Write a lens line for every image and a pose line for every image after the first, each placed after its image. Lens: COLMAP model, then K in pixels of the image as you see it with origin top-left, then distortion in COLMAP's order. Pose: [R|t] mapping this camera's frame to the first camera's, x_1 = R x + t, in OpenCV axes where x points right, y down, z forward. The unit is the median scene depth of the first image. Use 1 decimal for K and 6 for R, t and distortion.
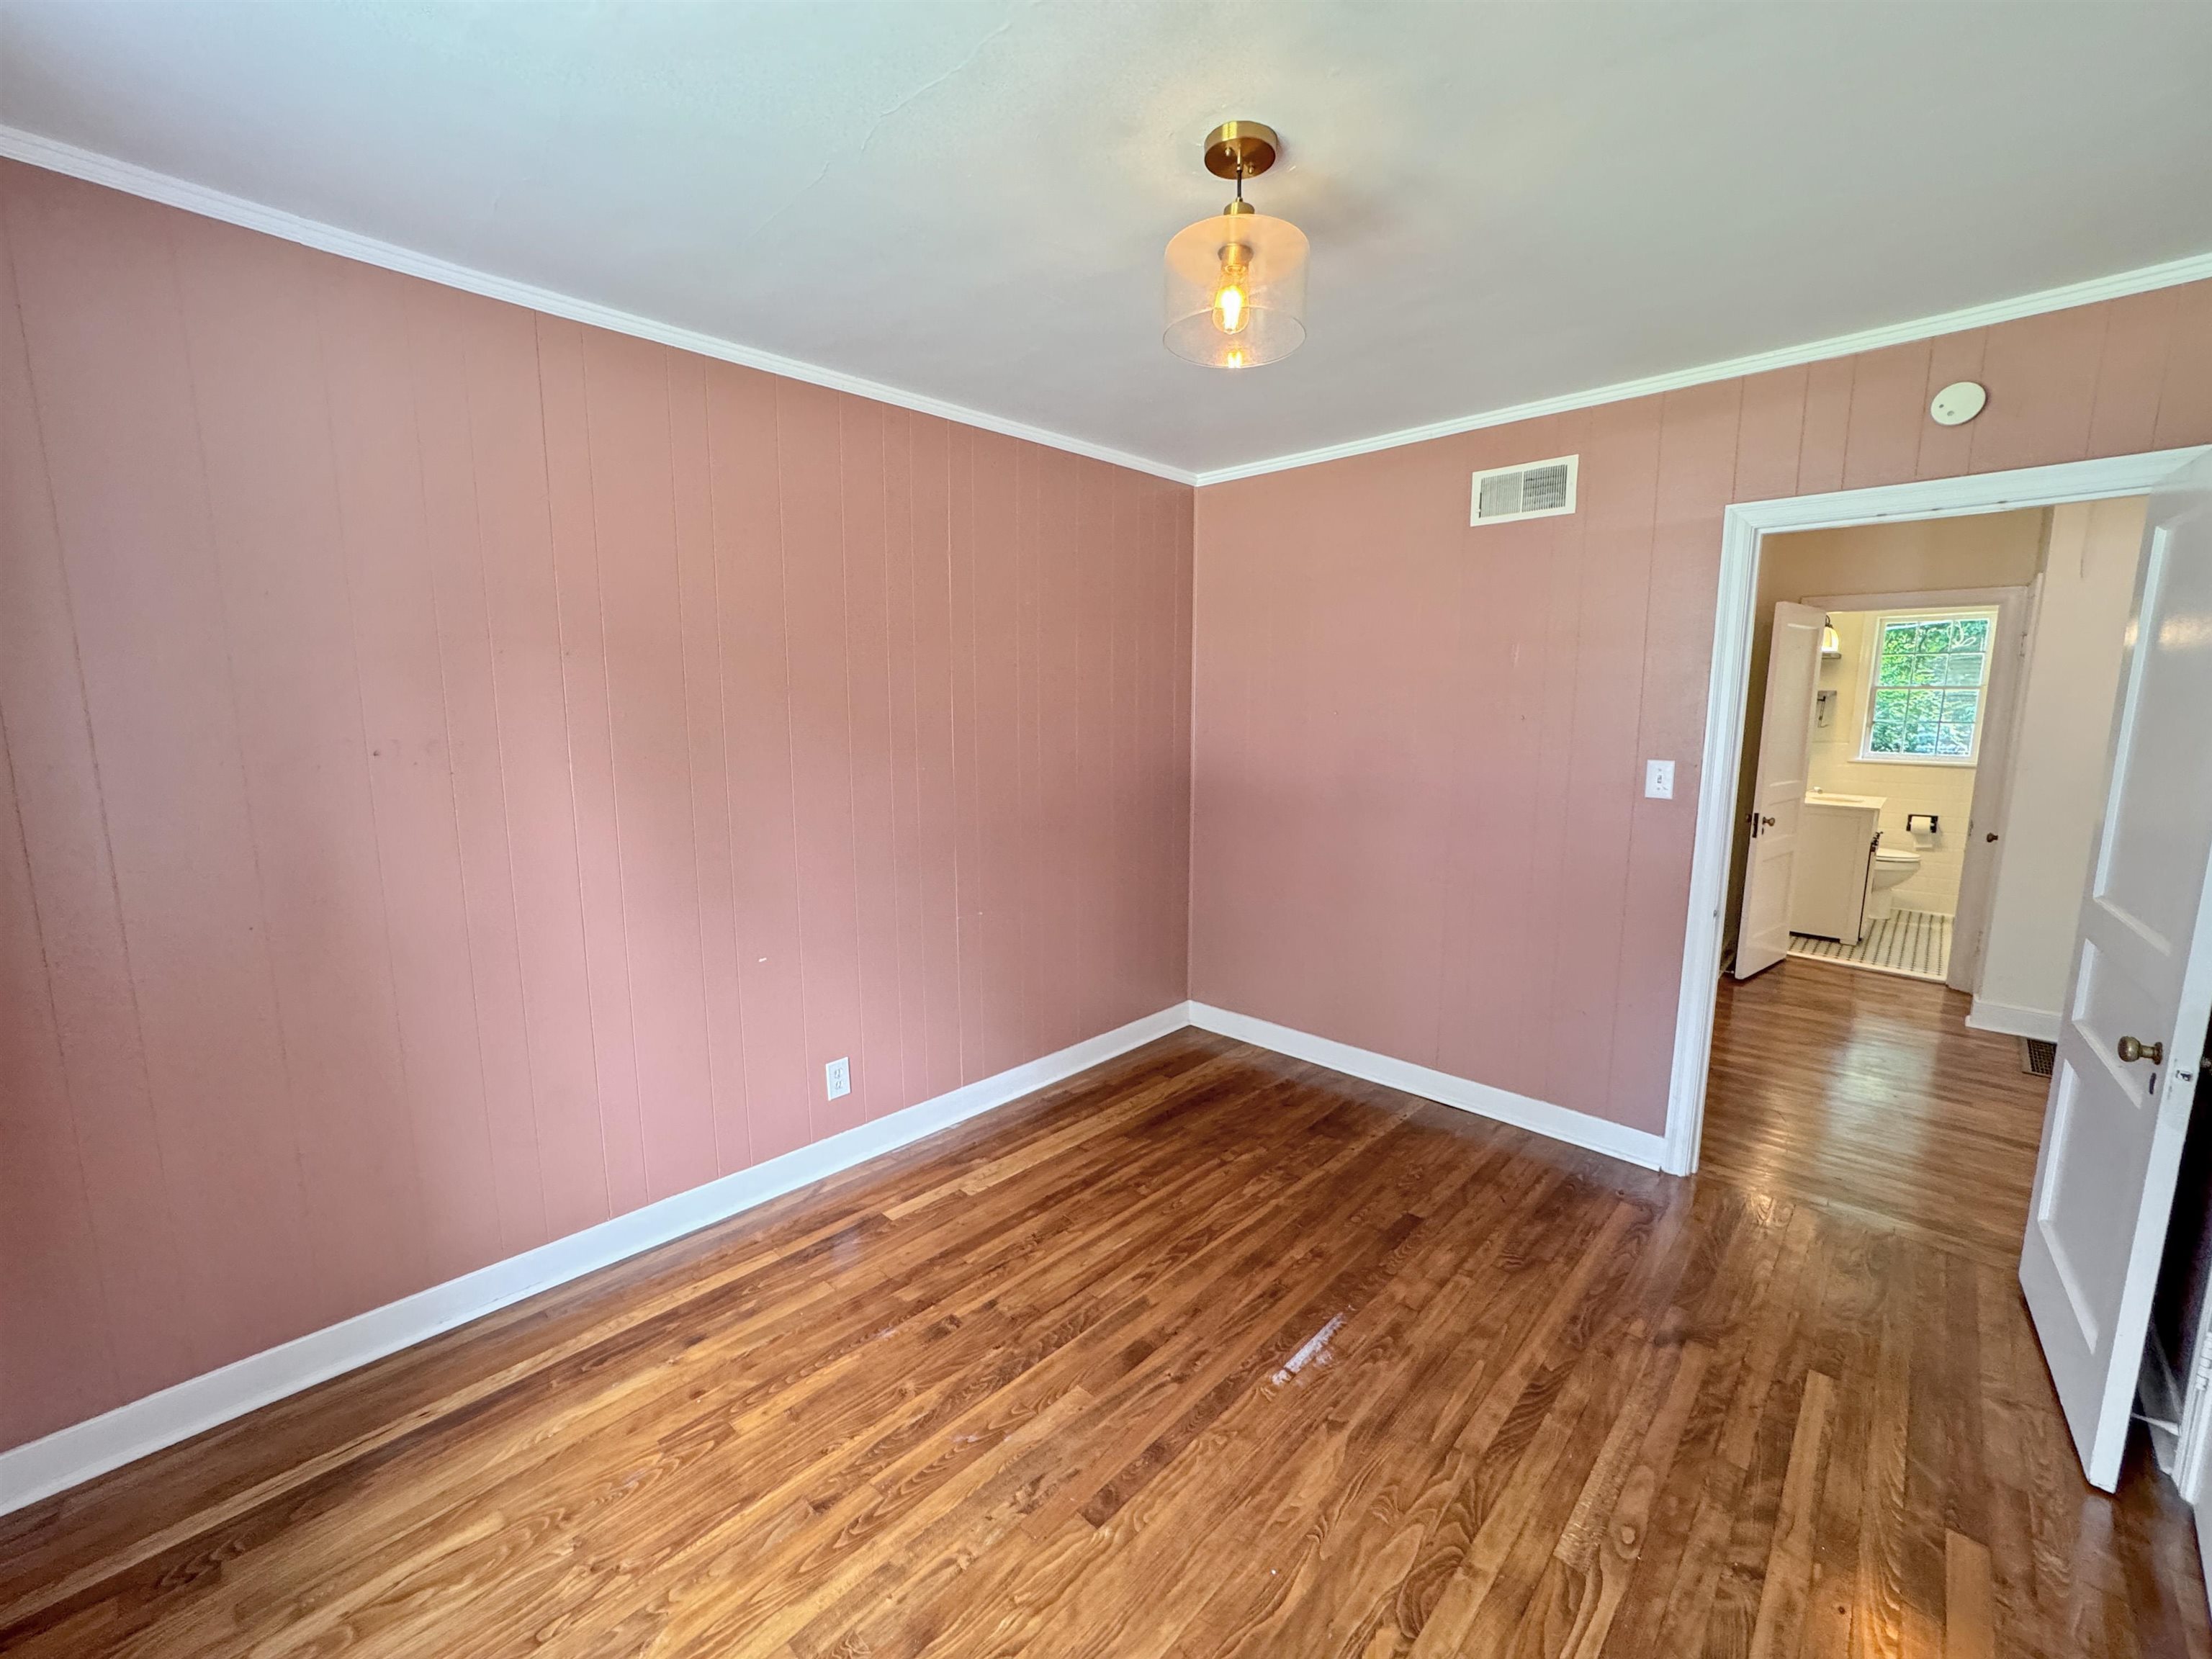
lens RADIAL K [[897.7, 0, 1106.0], [0, 897.7, 829.5], [0, 0, 1]] dist [-0.047726, 0.021349]
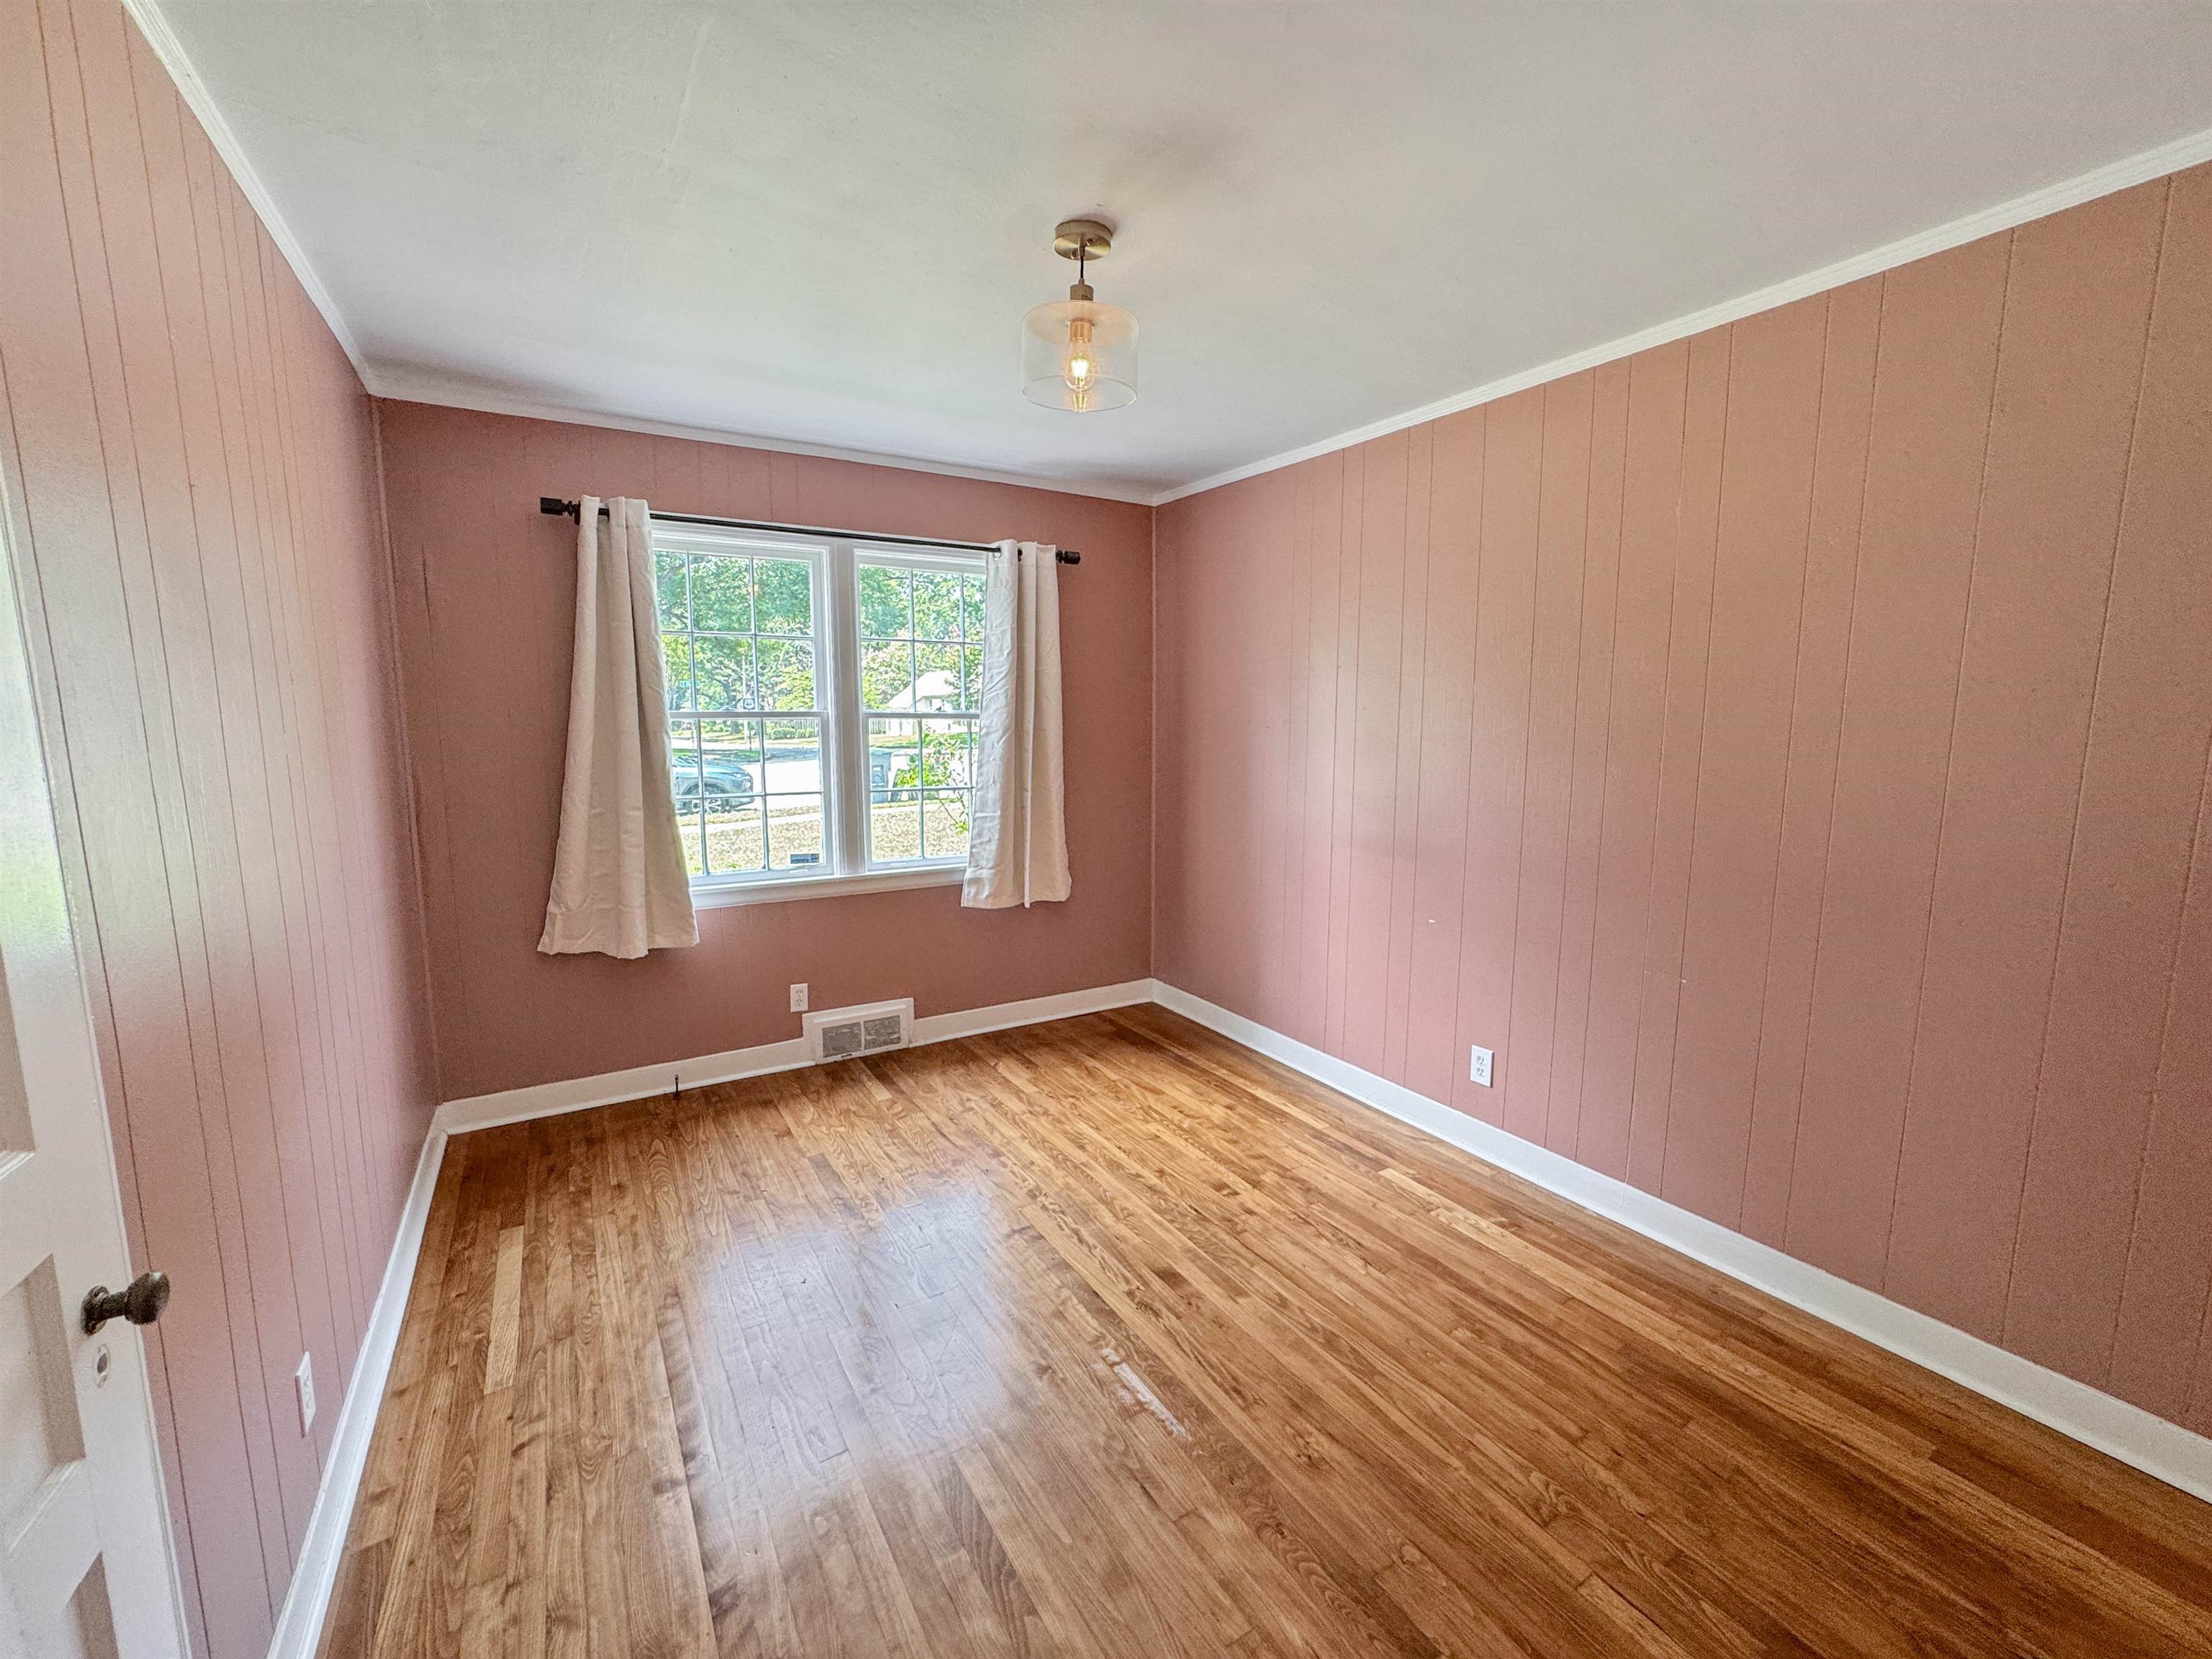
lens RADIAL K [[897.7, 0, 1106.0], [0, 897.7, 829.5], [0, 0, 1]] dist [-0.047726, 0.021349]
pose [[-0.247313, 0.126943, -0.960584, 0.982146], [-0.141919, 0.975943, 0.165511, -0.122298], [0.958486, 0.177258, -0.223348, 0.995836]]
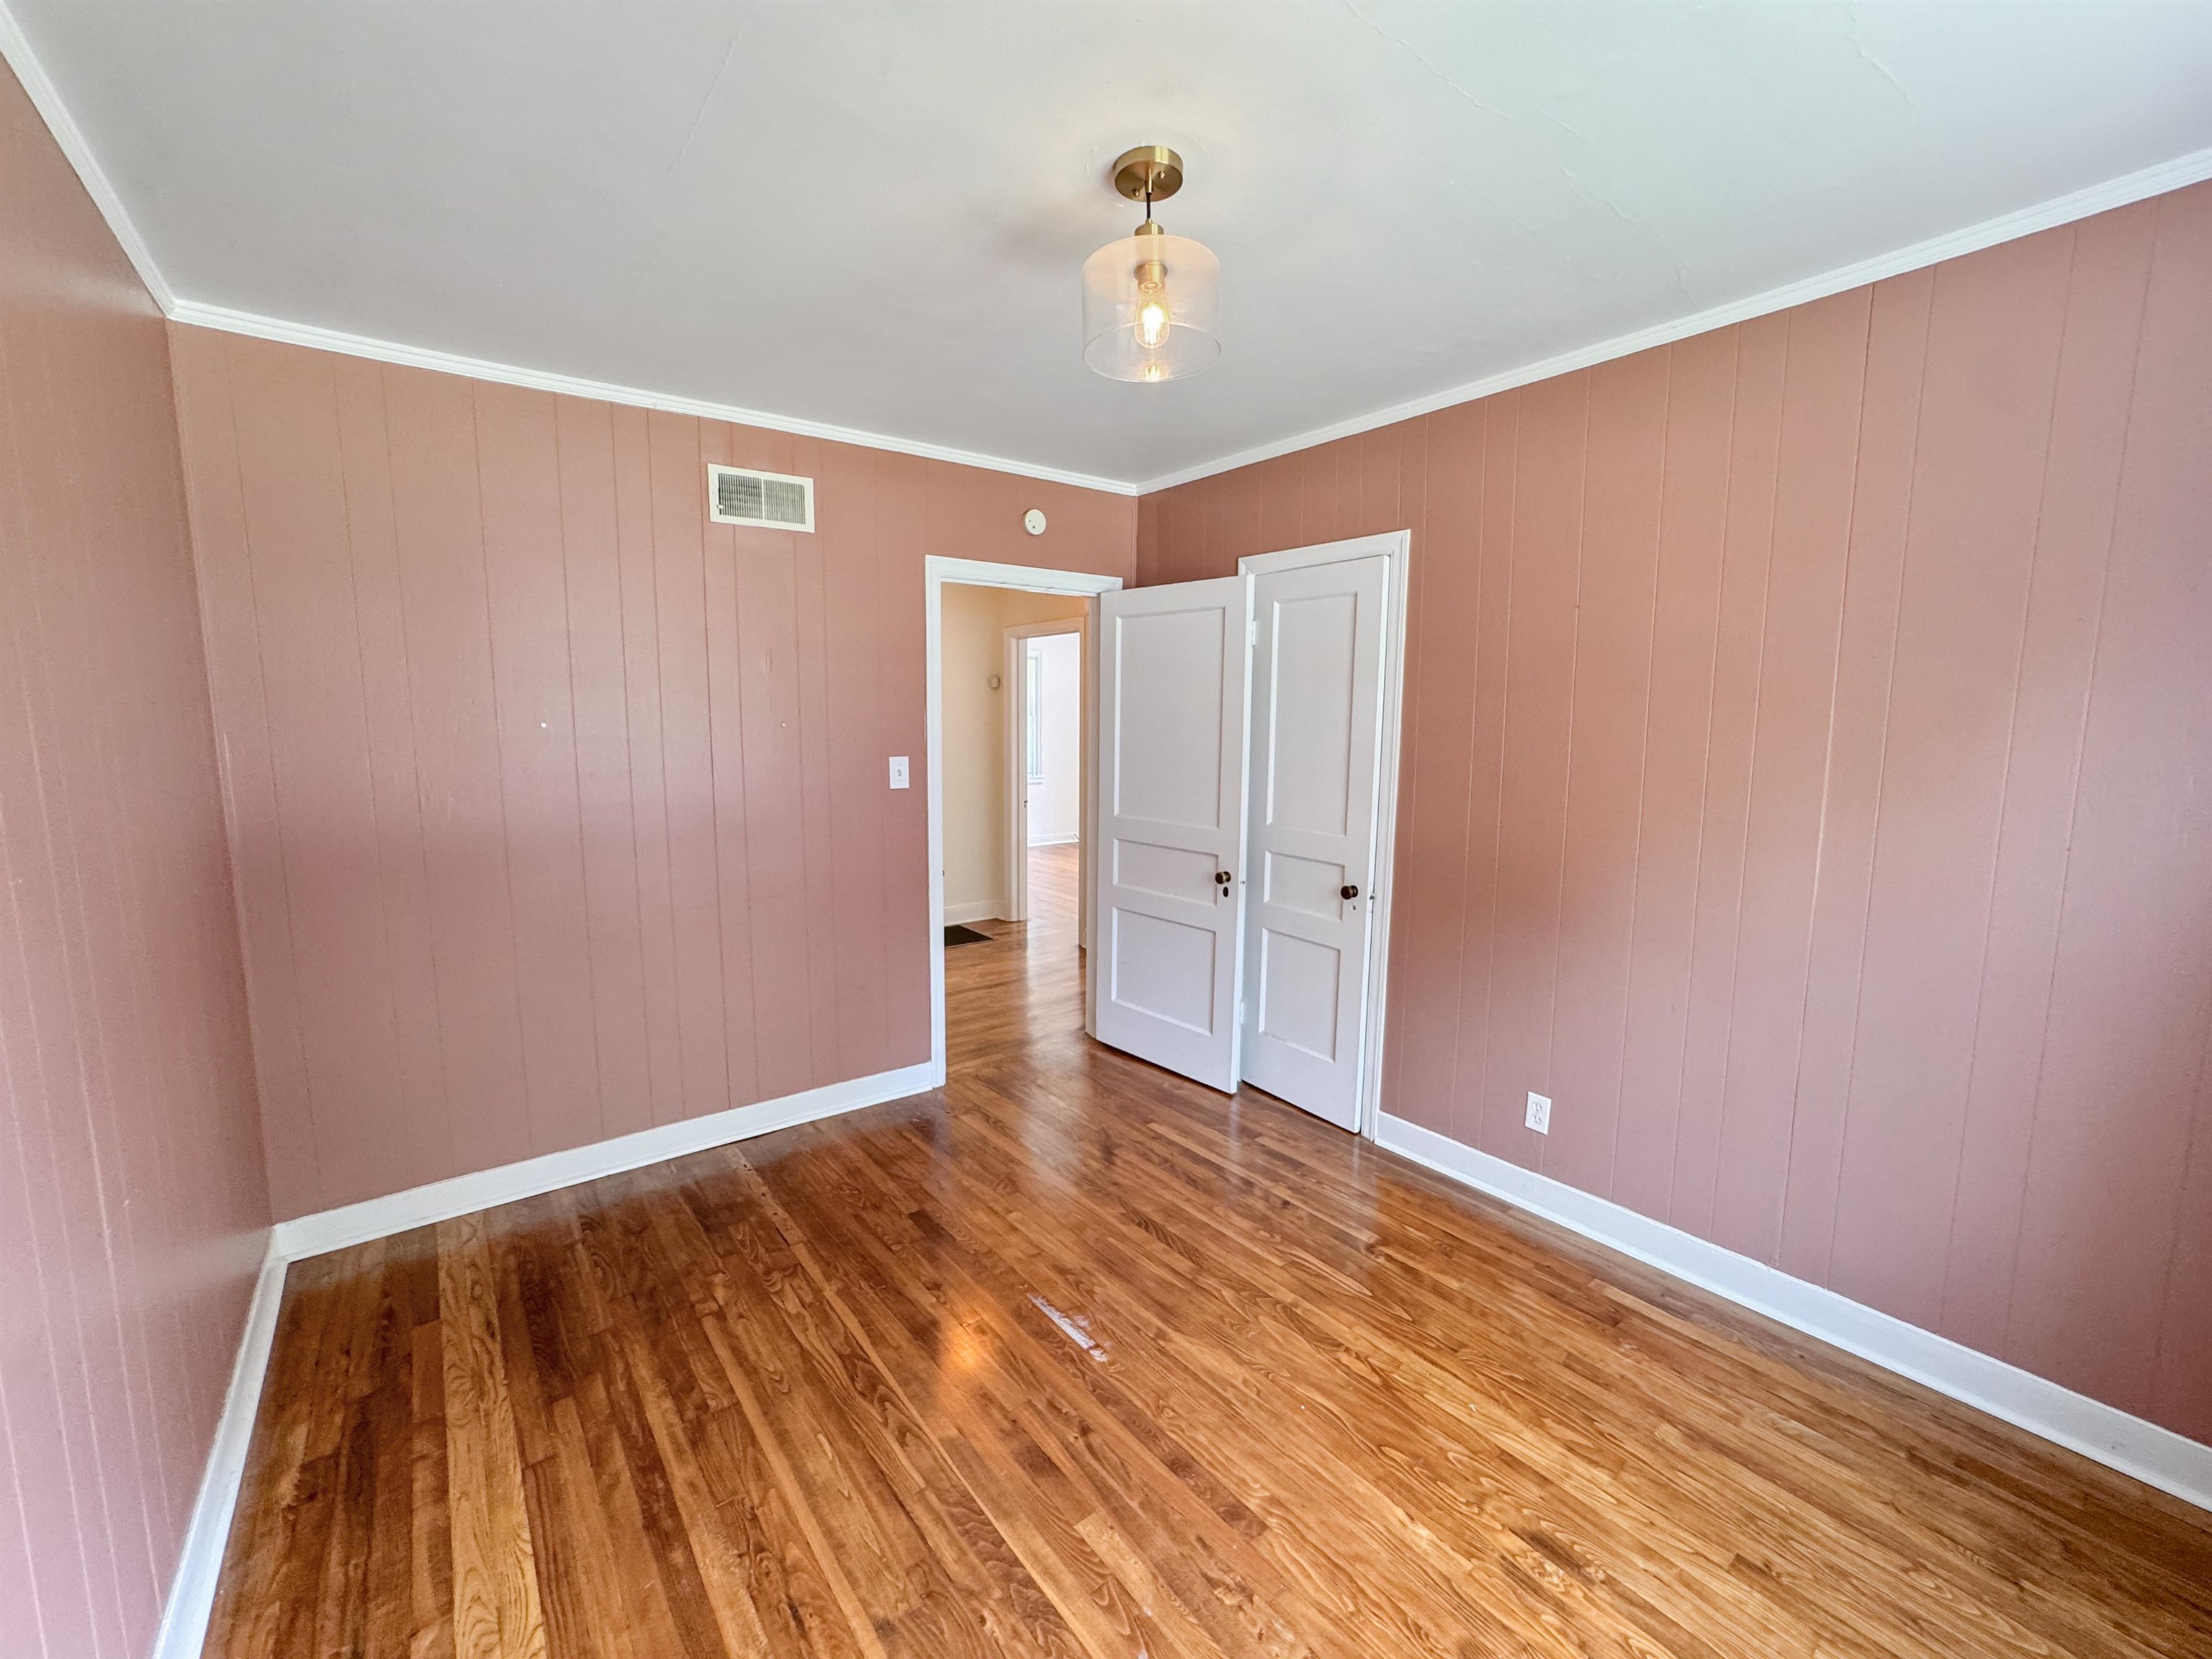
lens RADIAL K [[897.7, 0, 1106.0], [0, 897.7, 829.5], [0, 0, 1]] dist [-0.047726, 0.021349]
pose [[0.143266, -0.124398, 0.981835, -0.667968], [0.137107, 0.984998, 0.104792, -0.086810], [-0.980141, 0.119603, 0.158173, 0.672859]]
